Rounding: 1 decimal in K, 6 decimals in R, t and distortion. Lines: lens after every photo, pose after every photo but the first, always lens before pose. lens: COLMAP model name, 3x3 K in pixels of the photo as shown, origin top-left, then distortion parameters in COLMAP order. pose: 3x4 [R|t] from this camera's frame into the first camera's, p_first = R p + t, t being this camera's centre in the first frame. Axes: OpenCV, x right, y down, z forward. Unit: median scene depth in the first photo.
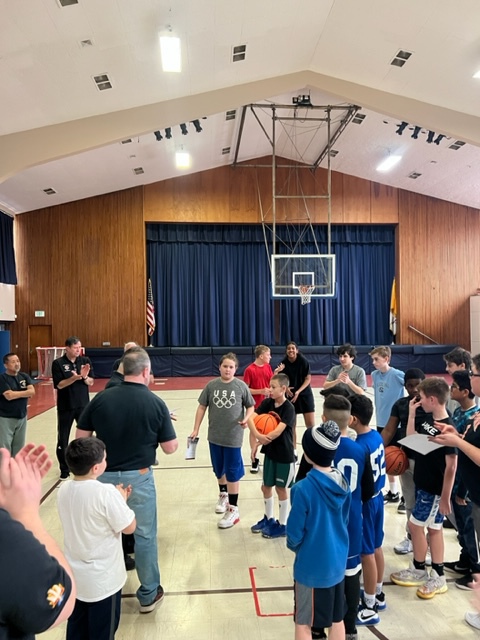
lens RADIAL K [[488.2, 0, 243.7], [0, 488.2, 324.3], [0, 0, 1]] dist [0.064132, -0.073777]
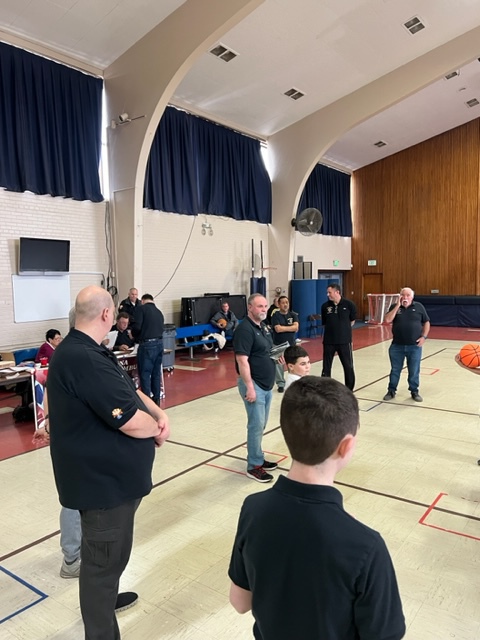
lens RADIAL K [[498.5, 0, 240.0], [0, 498.5, 320.0], [0, 0, 1]] dist [0.037395, -0.010757]
pose [[0.759503, 0.048693, -0.648678, 0.079591], [0.014173, 0.995719, 0.091338, -0.000751], [0.650349, -0.078565, 0.755562, -0.020721]]
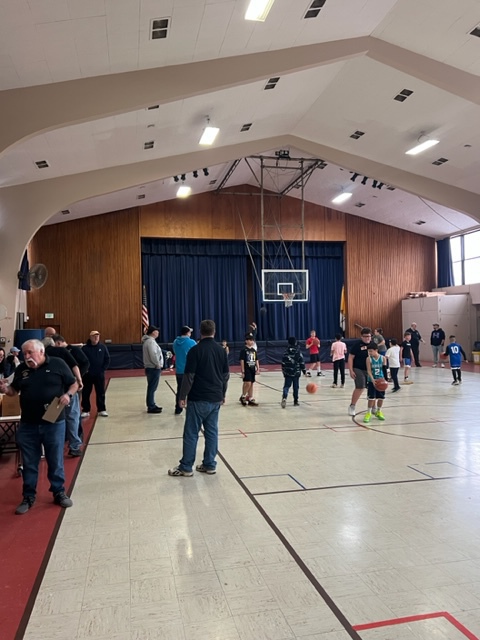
lens RADIAL K [[514.4, 0, 240.0], [0, 514.4, 320.0], [0, 0, 1]] dist [0.130298, -0.287732]
pose [[0.990142, -0.007146, 0.139883, -0.142205], [0.008929, 0.999887, -0.012124, 0.007390], [-0.139781, 0.013254, 0.990094, -0.267424]]
